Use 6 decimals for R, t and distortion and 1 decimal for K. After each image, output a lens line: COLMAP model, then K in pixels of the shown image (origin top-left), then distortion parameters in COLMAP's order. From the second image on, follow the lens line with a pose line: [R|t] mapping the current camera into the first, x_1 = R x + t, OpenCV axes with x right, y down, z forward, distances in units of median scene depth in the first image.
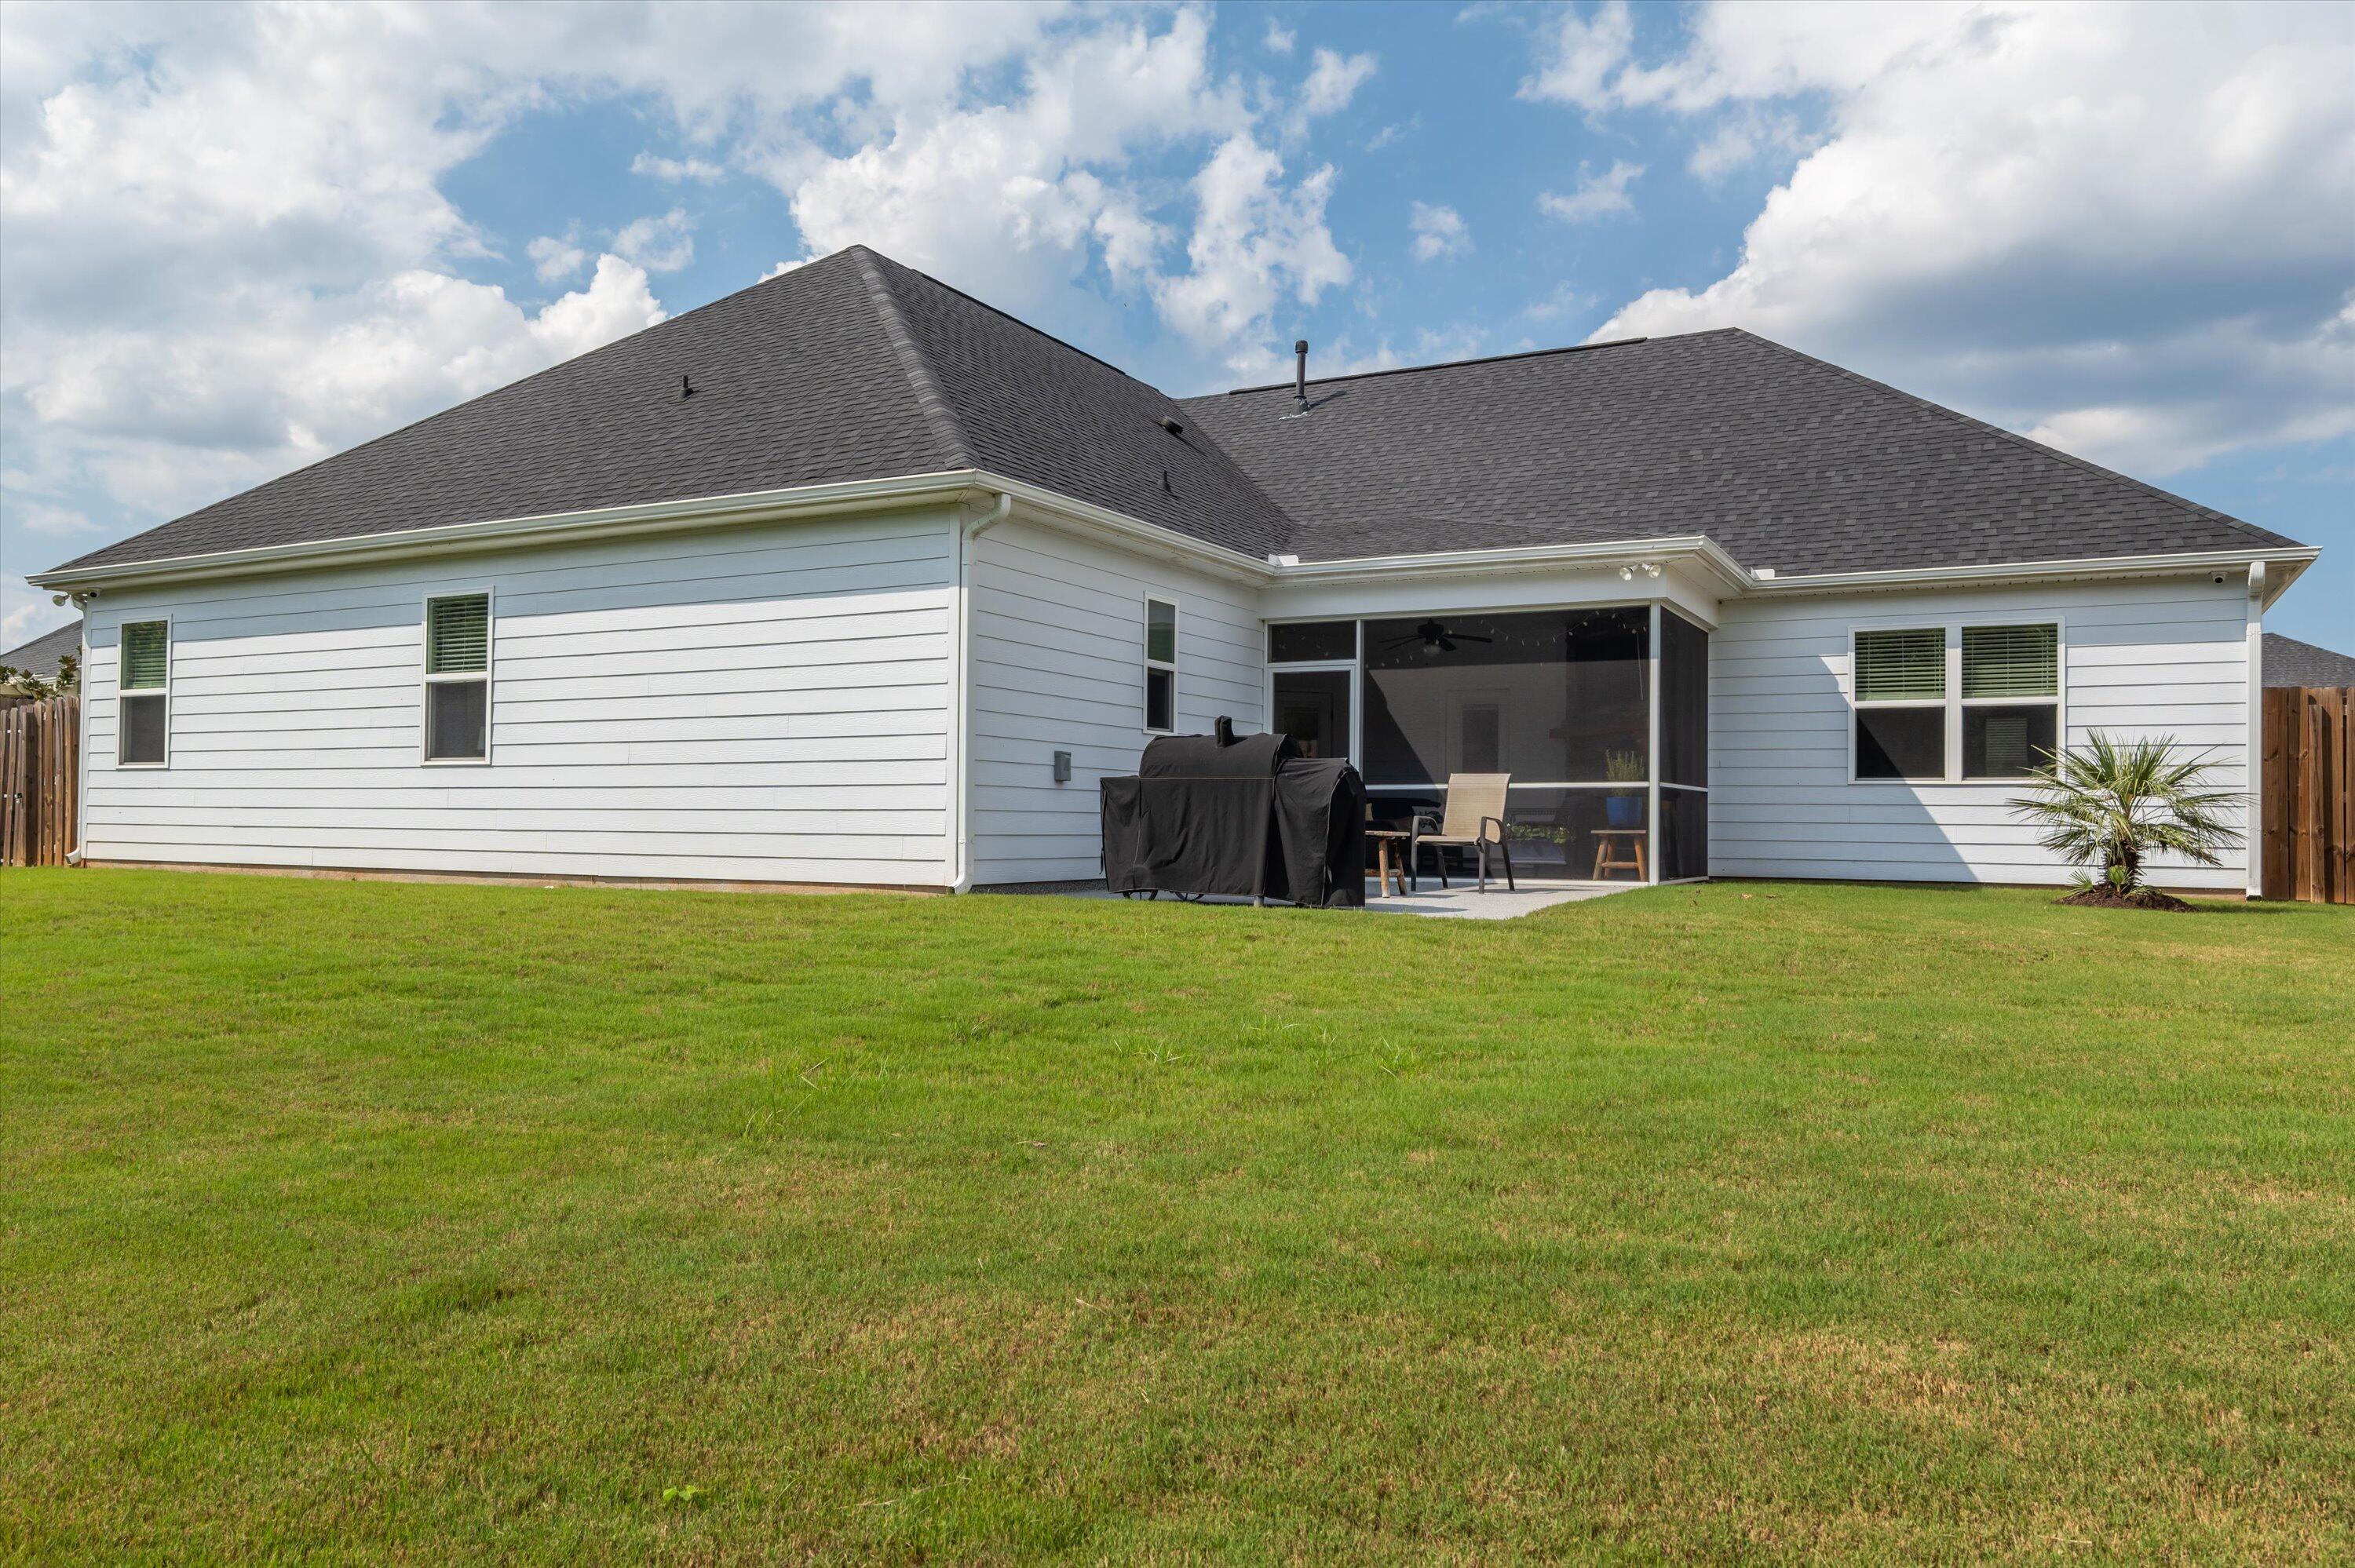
lens RADIAL K [[1639.9, 0, 1177.5], [0, 1639.9, 784.0], [0, 0, 1]] dist [0.004964, 0.000895]
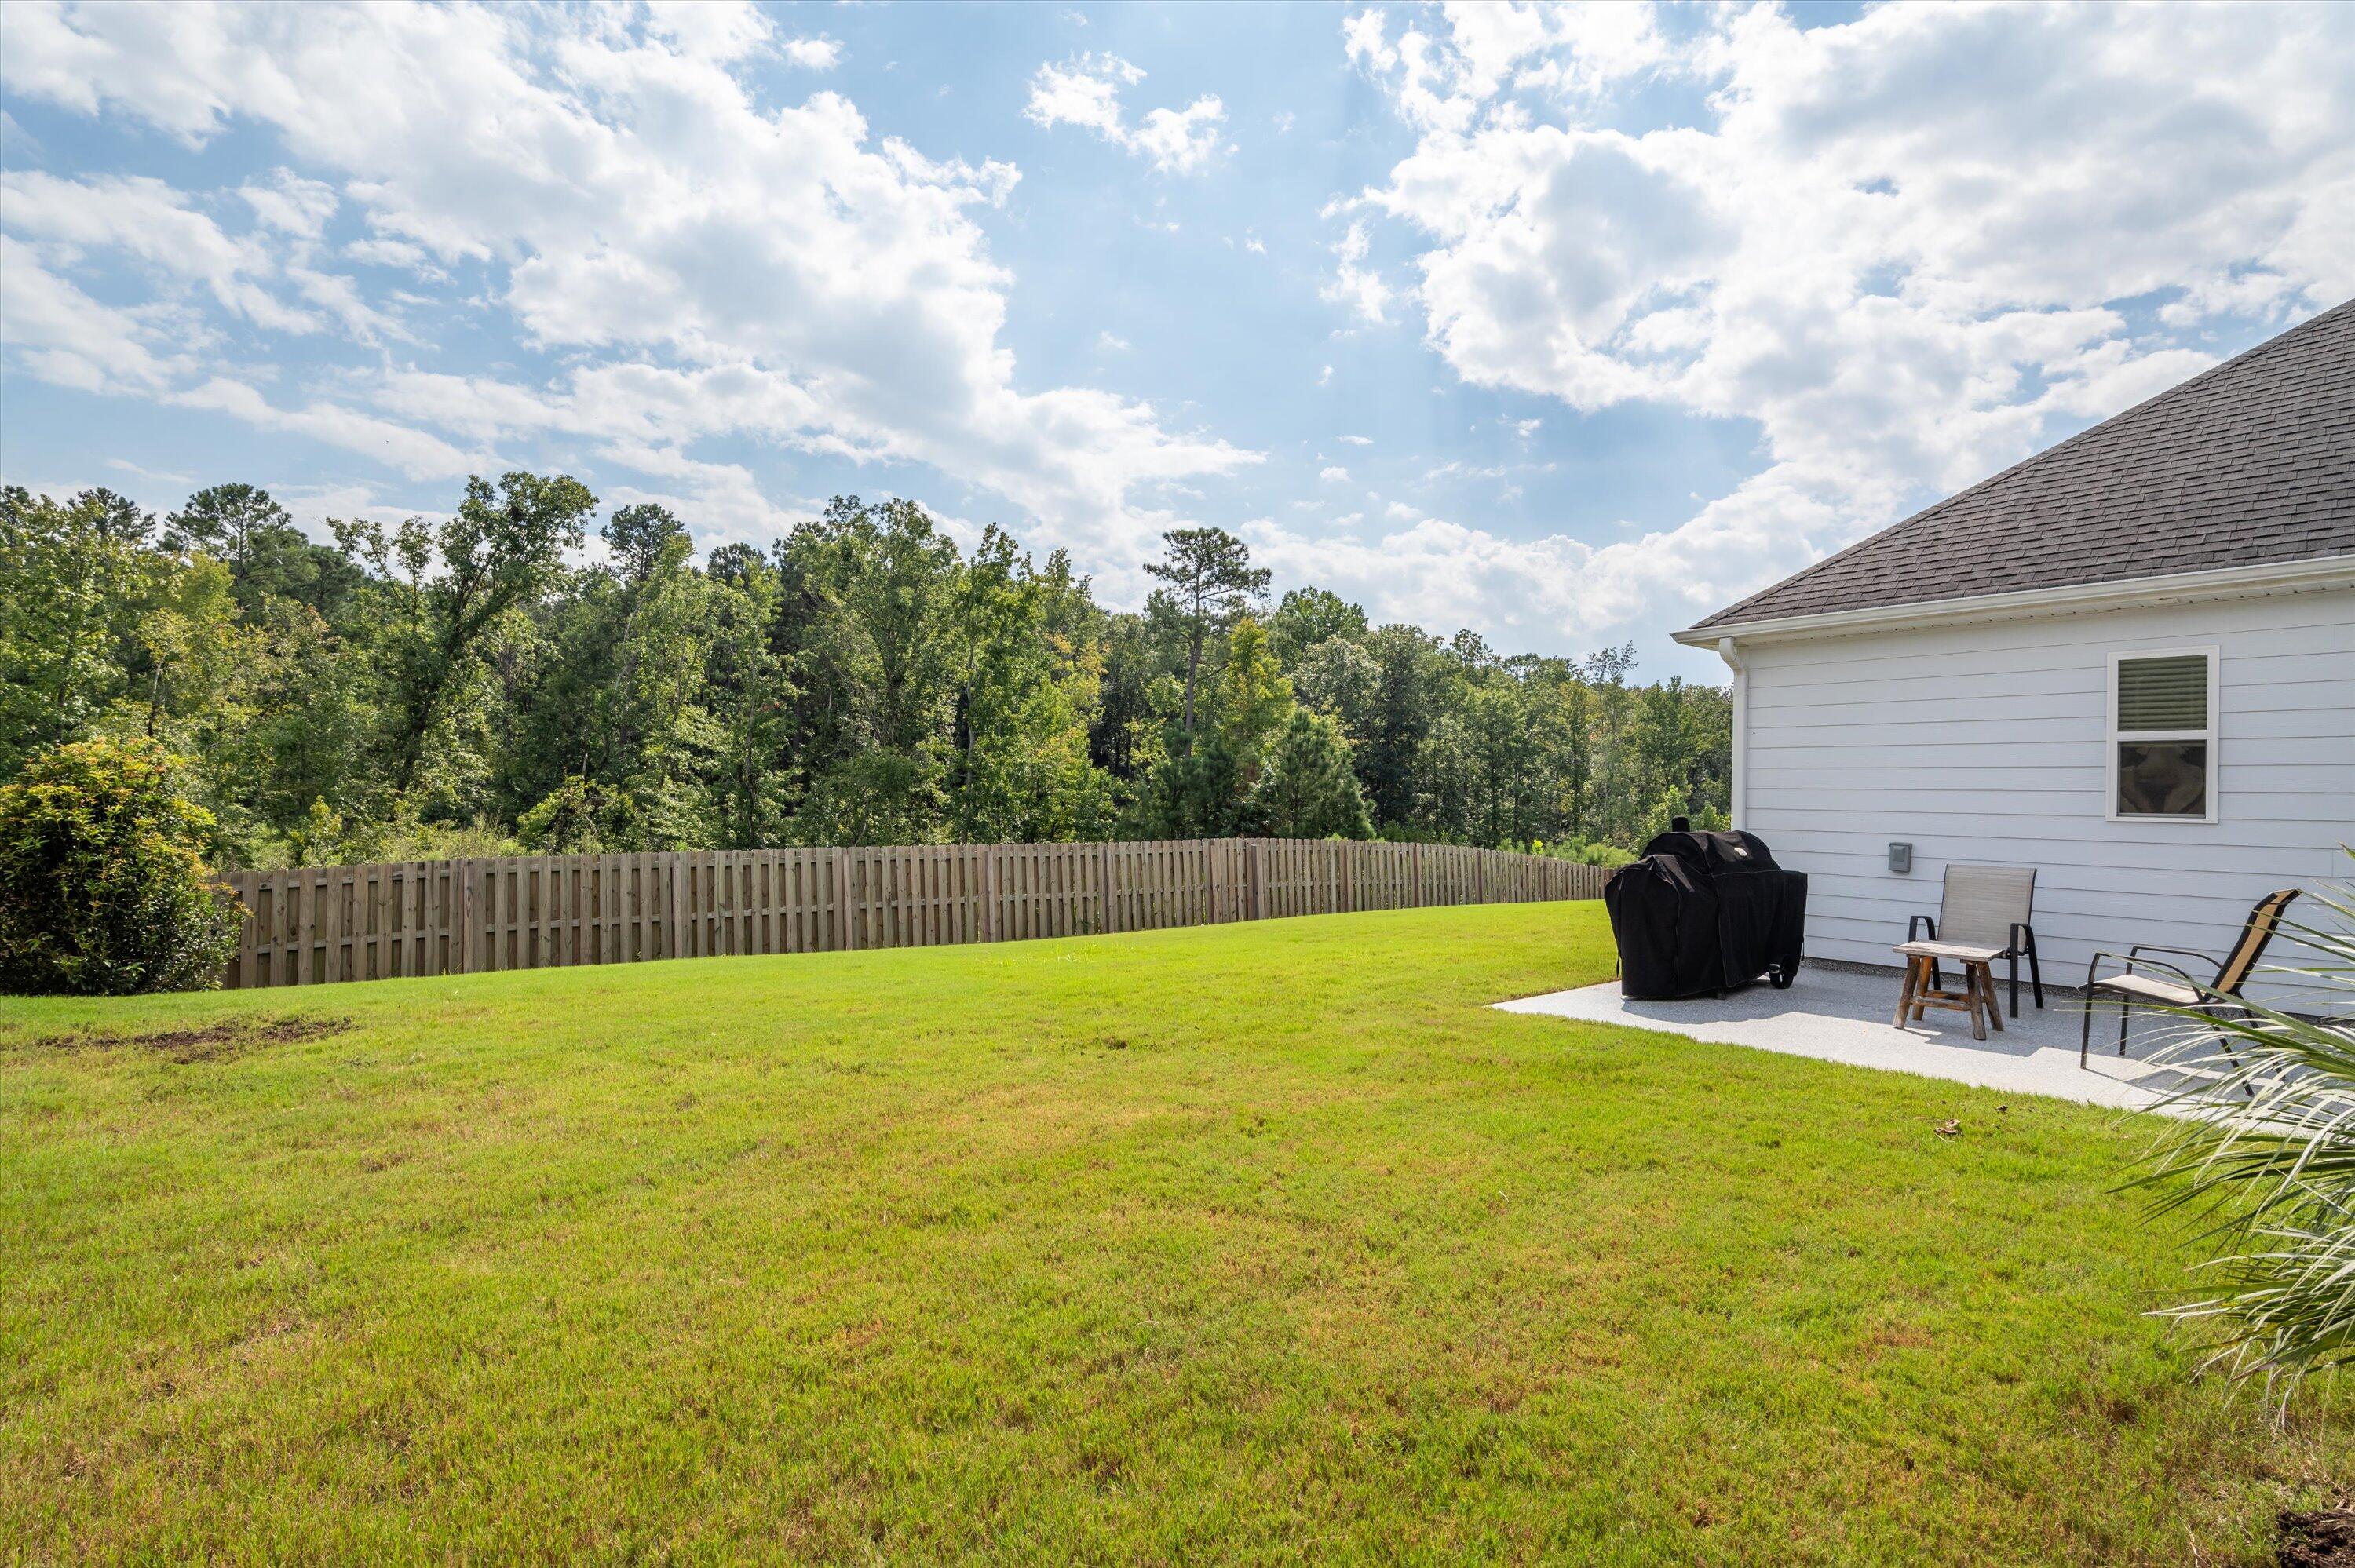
lens RADIAL K [[1124.3, 0, 1175.3], [0, 1124.3, 804.6], [0, 0, 1]] dist [-0.030402, 0.001741]
pose [[-0.398288, -0.014337, -0.917148, 0.618608], [-0.004679, 0.999897, -0.013599, -0.026439], [0.917249, -0.001125, -0.398314, 0.700839]]
